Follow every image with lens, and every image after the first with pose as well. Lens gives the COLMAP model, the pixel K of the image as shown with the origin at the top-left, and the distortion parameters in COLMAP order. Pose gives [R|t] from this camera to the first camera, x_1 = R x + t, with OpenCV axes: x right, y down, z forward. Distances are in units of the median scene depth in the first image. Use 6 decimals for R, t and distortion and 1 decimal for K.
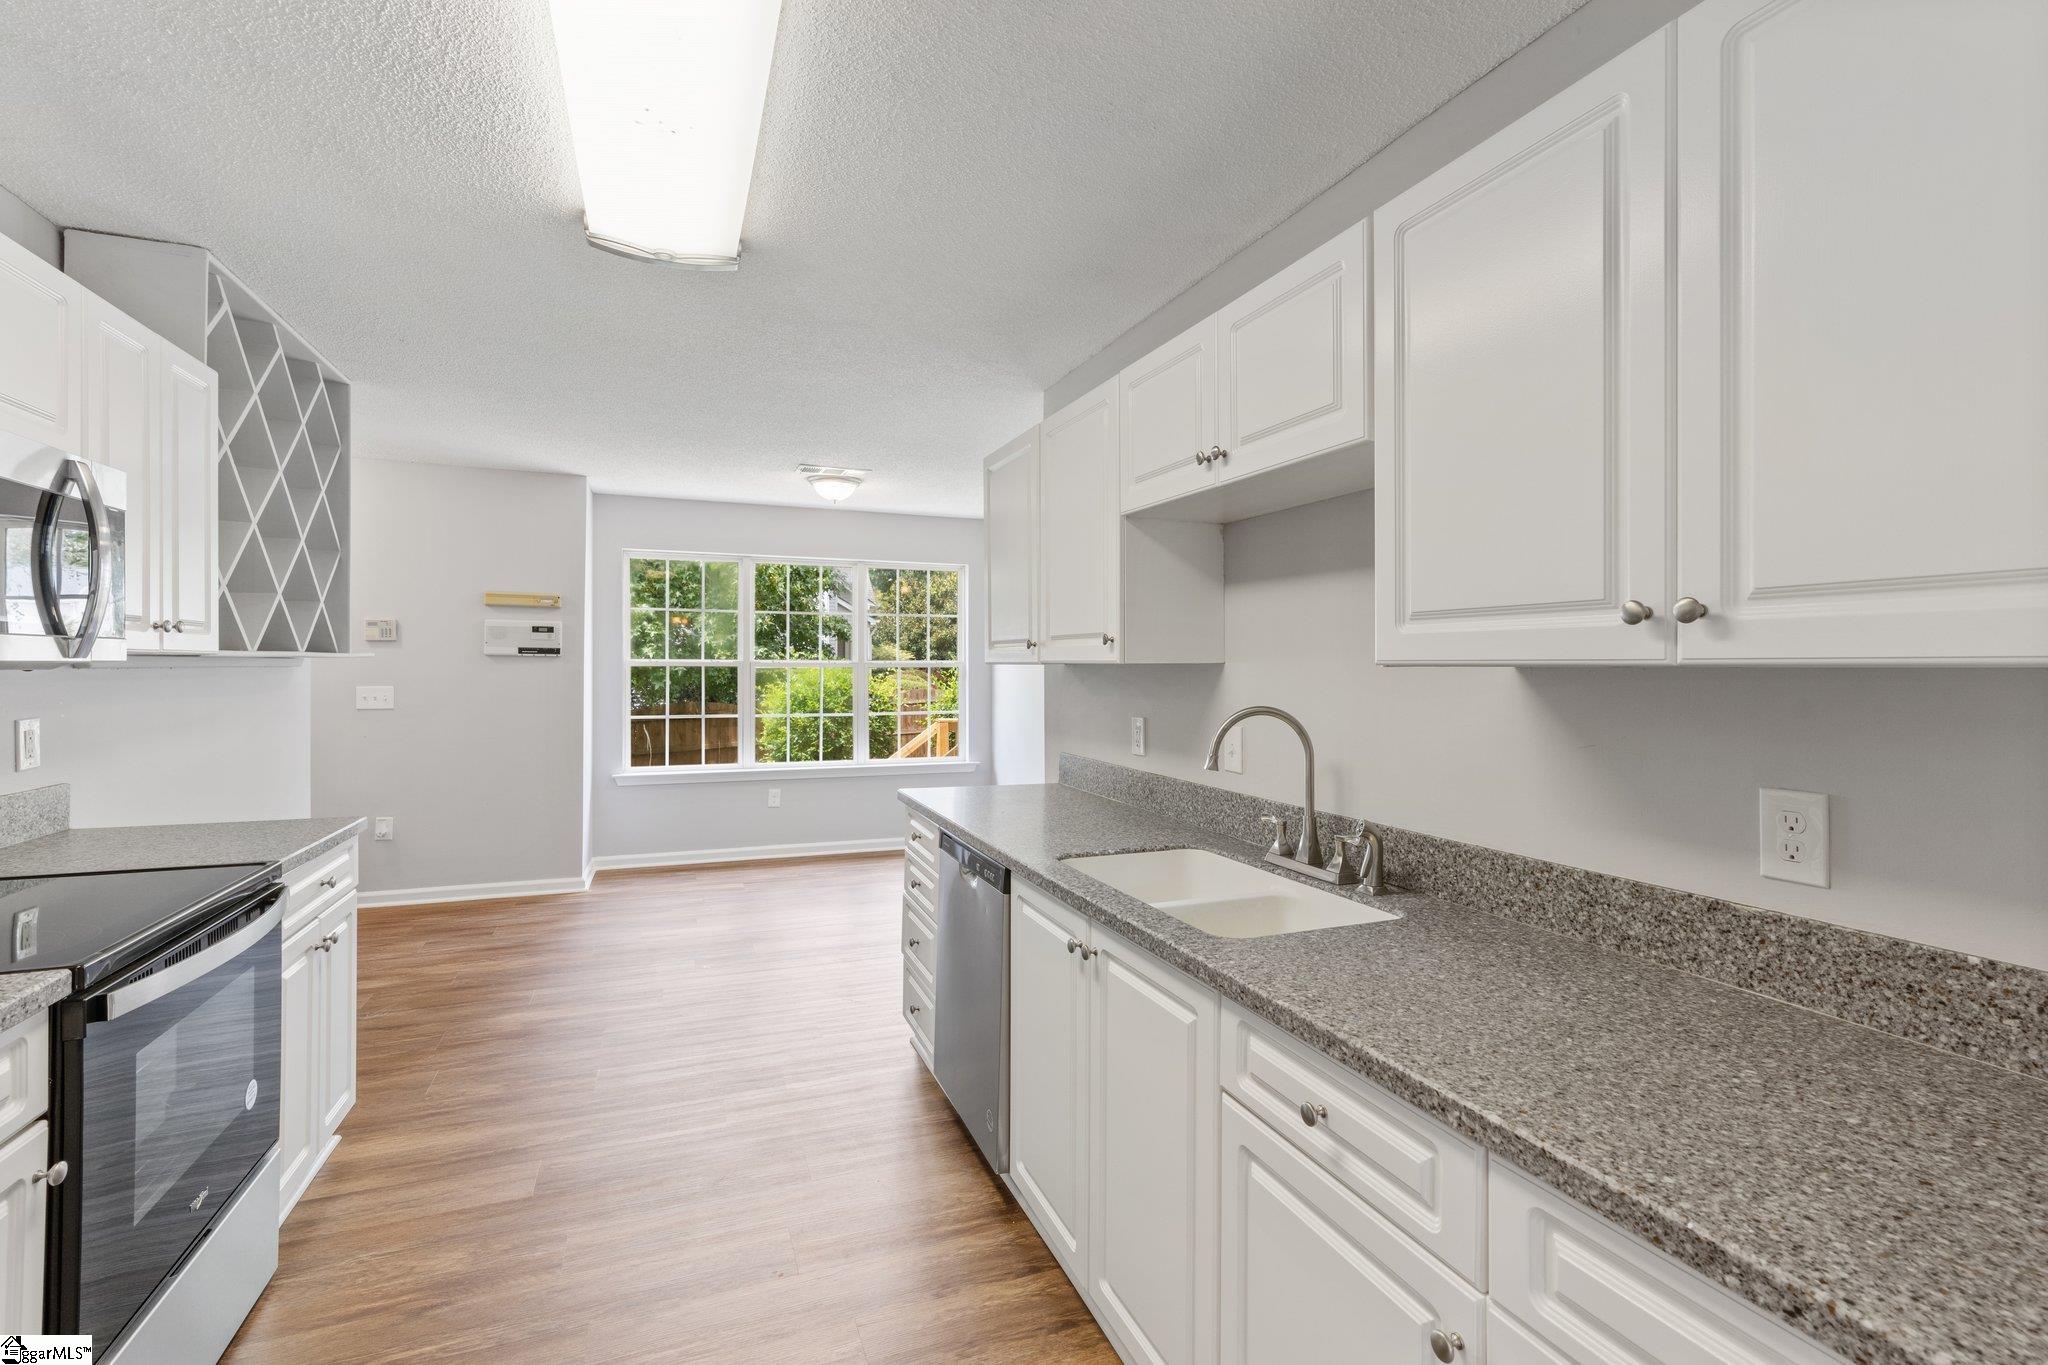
lens RADIAL K [[925.6, 0, 1028.1], [0, 925.6, 658.9], [0, 0, 1]] dist [0.002646, 0.000387]
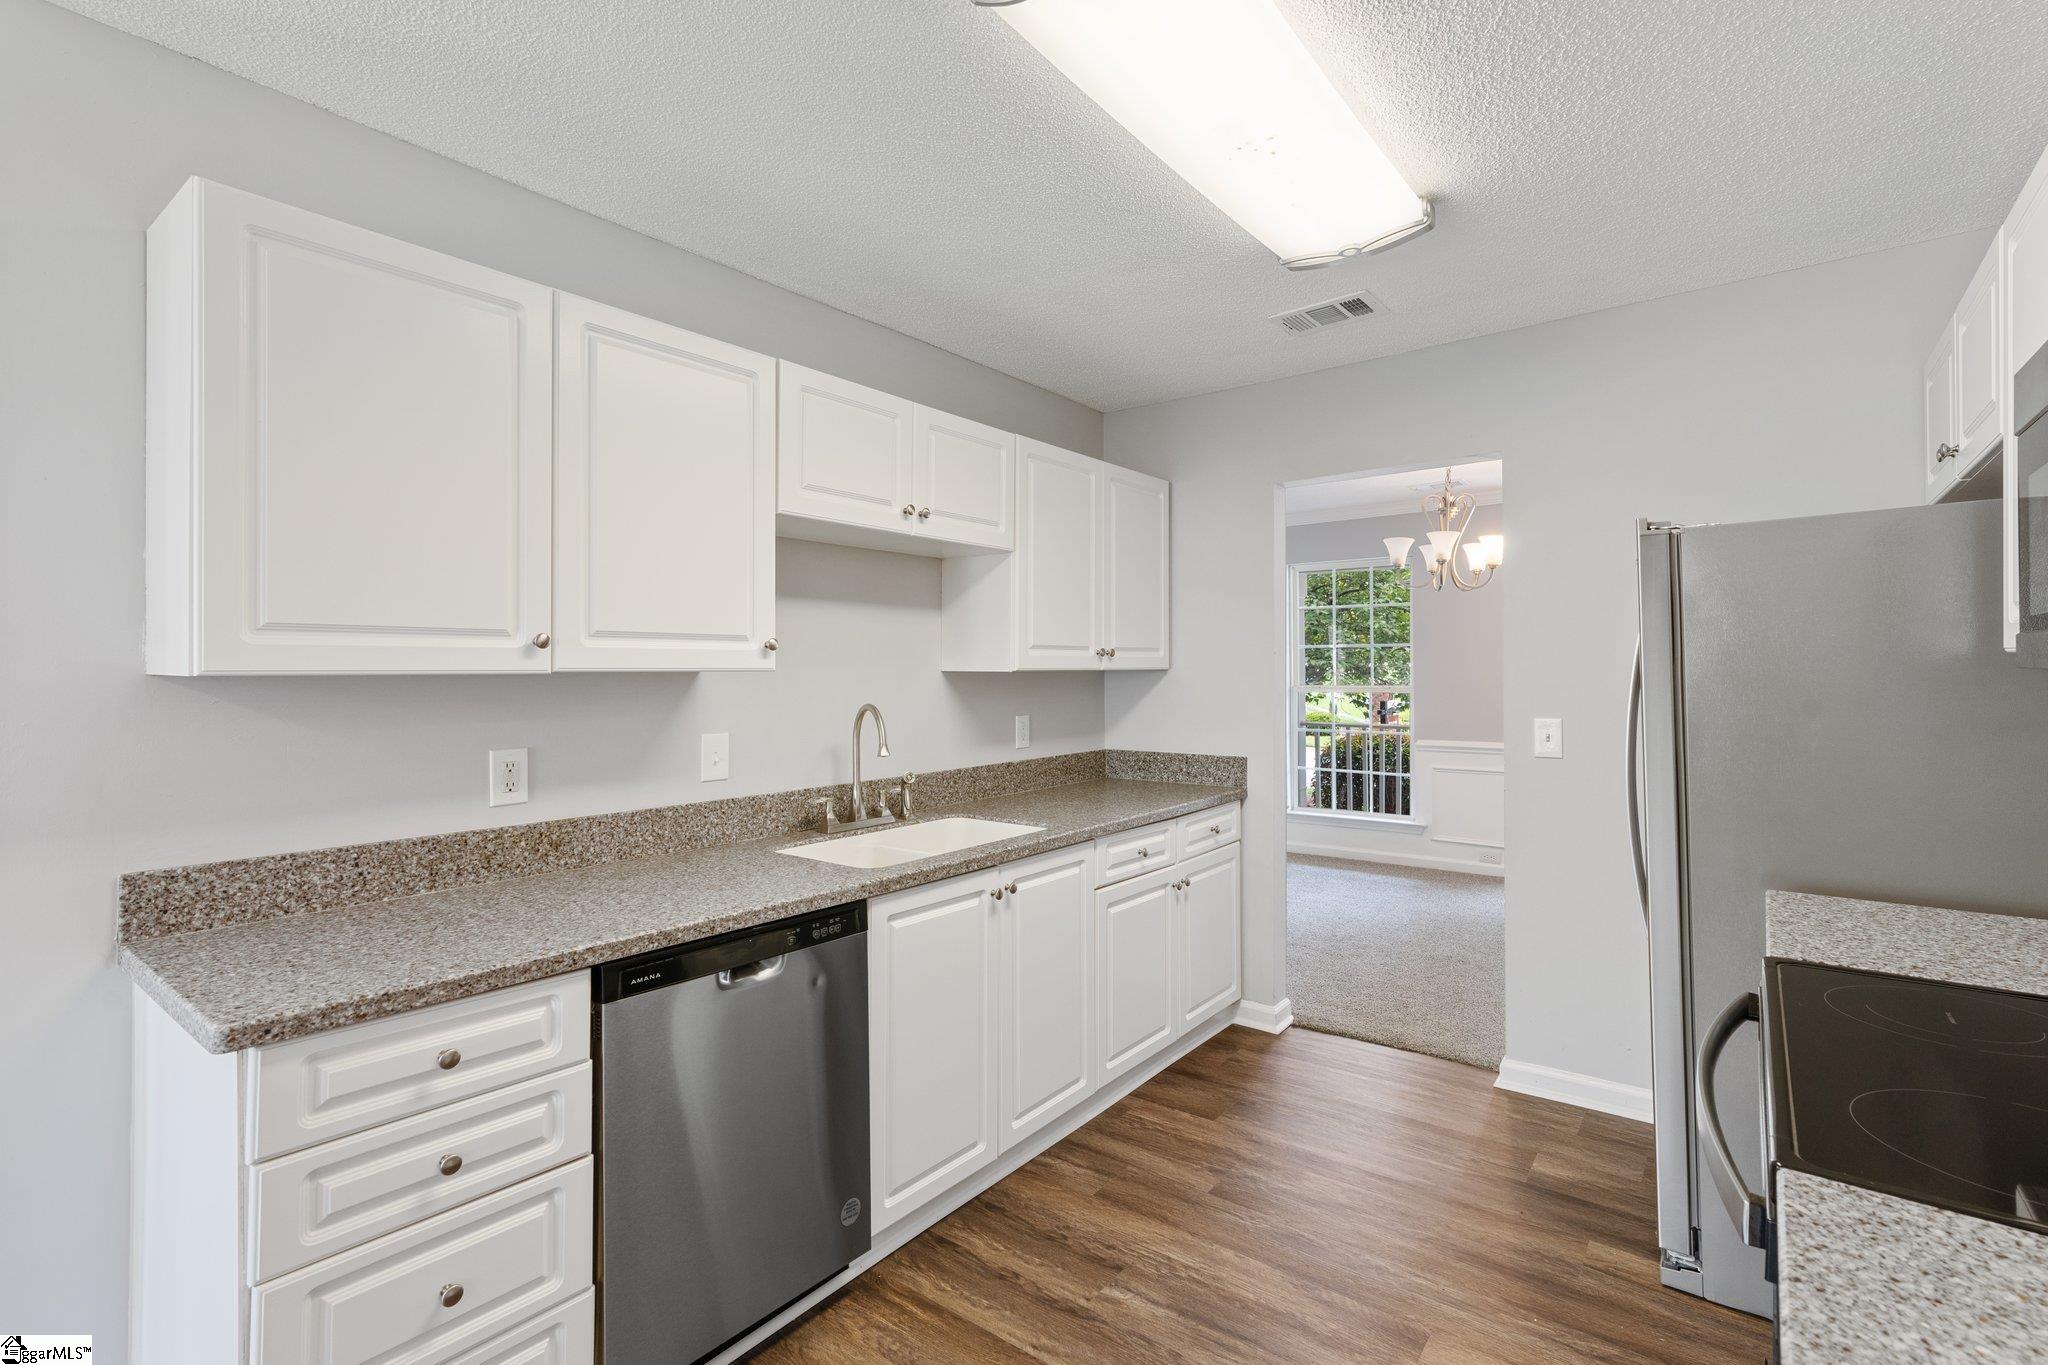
lens RADIAL K [[925.6, 0, 1028.1], [0, 925.6, 658.9], [0, 0, 1]] dist [0.002646, 0.000387]
pose [[-0.501289, 0.005540, 0.865262, -0.580253], [-0.004516, 0.999949, -0.009019, -0.000398], [-0.865268, -0.008429, -0.501239, 0.871164]]
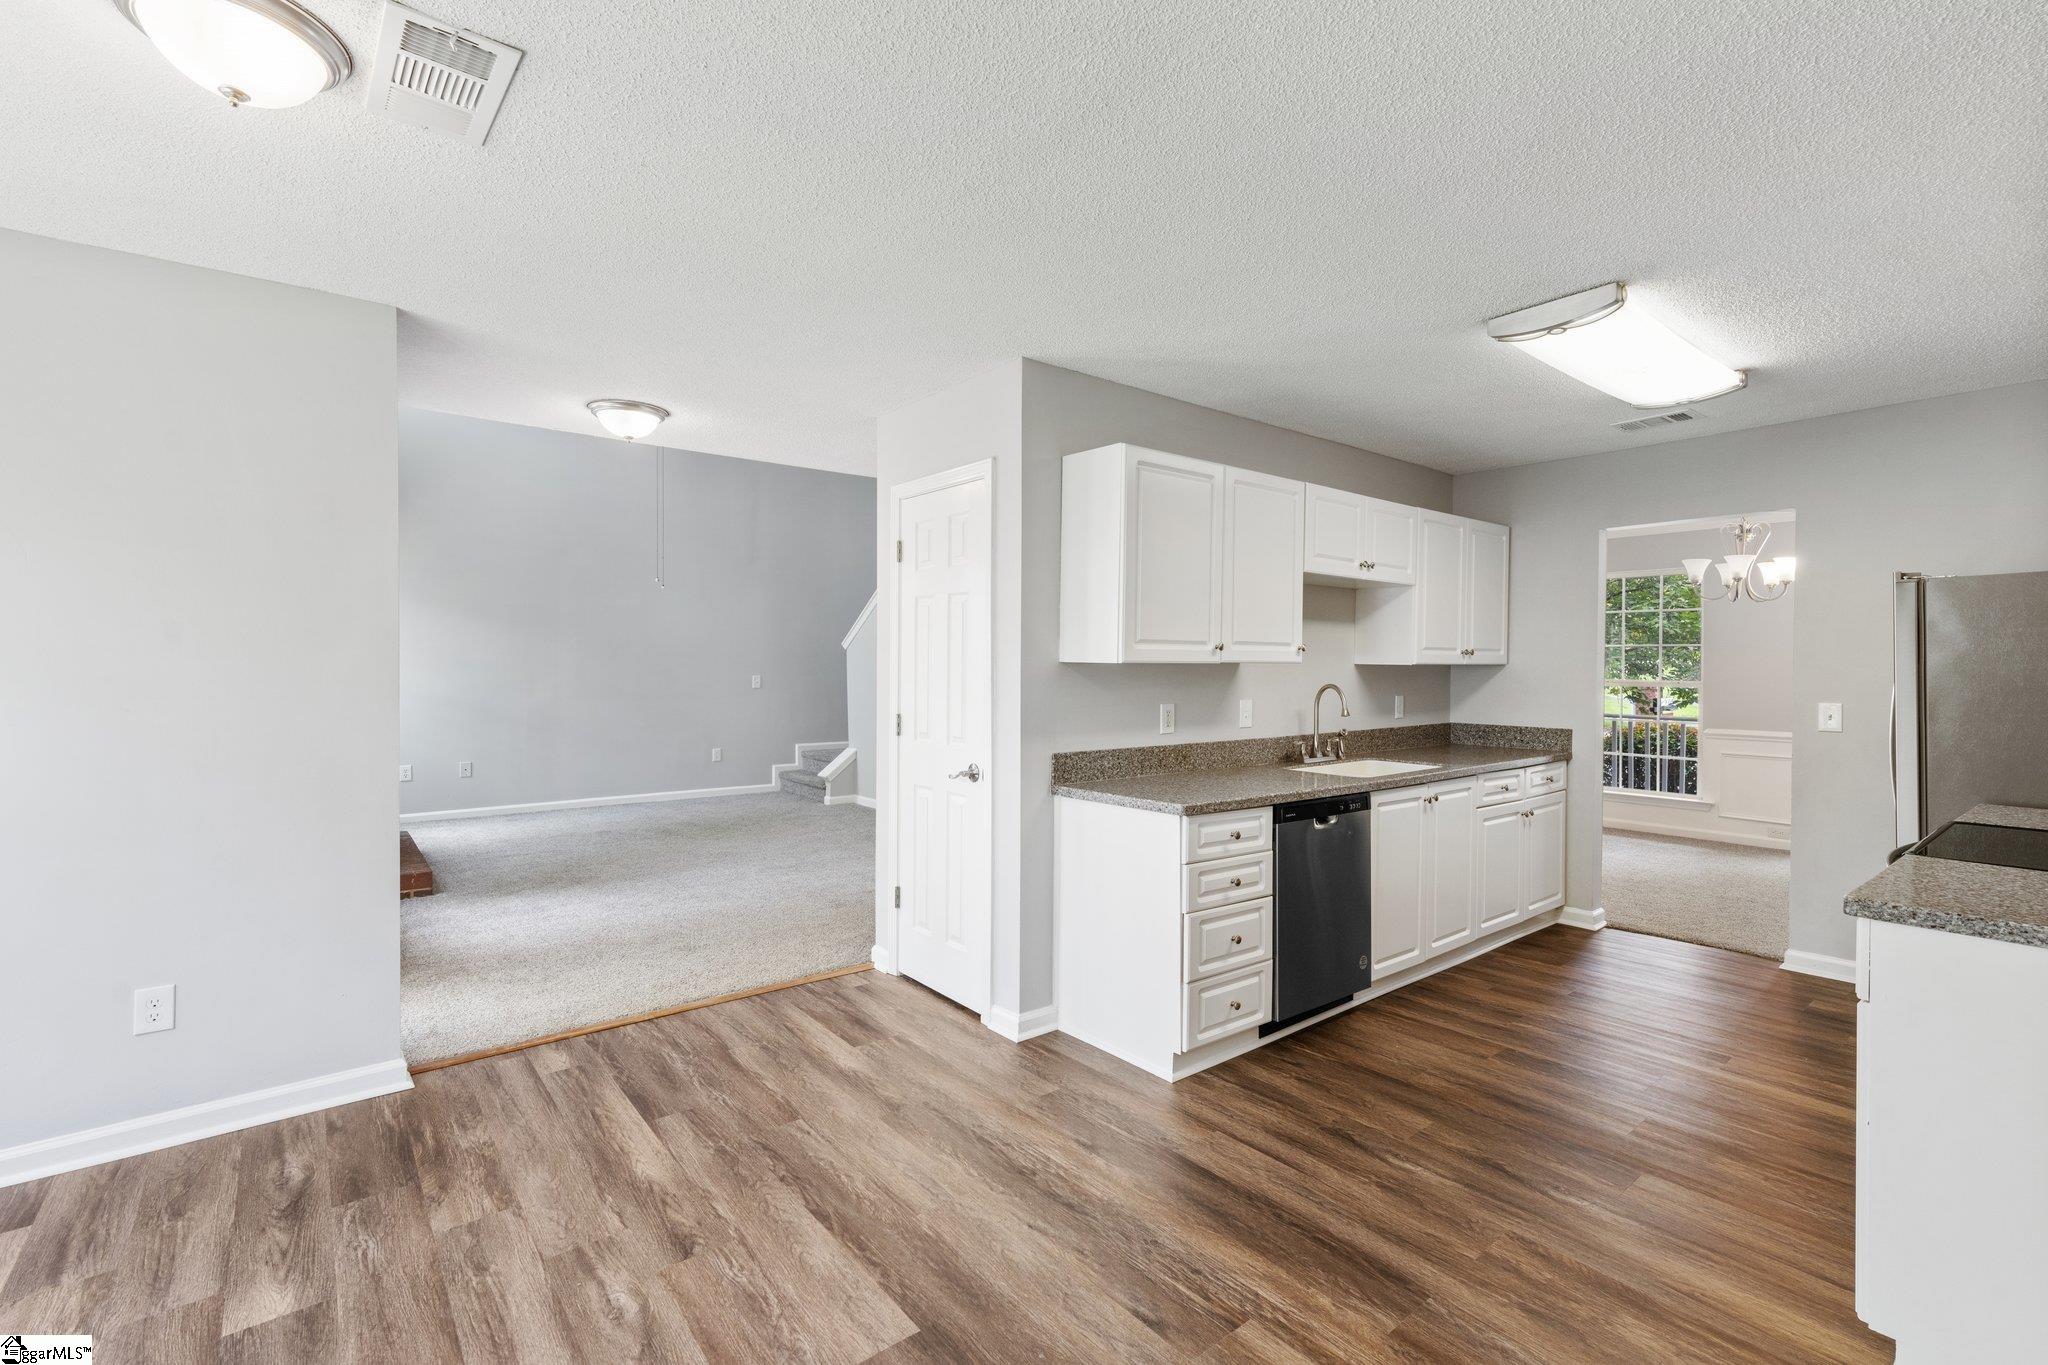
lens RADIAL K [[905.6, 0, 1044.0], [0, 905.6, 668.3], [0, 0, 1]] dist [0.016400, 0.000144]
pose [[-0.304403, -0.014825, 0.952428, -0.884286], [-0.013299, 0.999848, 0.011313, 0.000951], [-0.952450, -0.009223, -0.304554, 1.332054]]
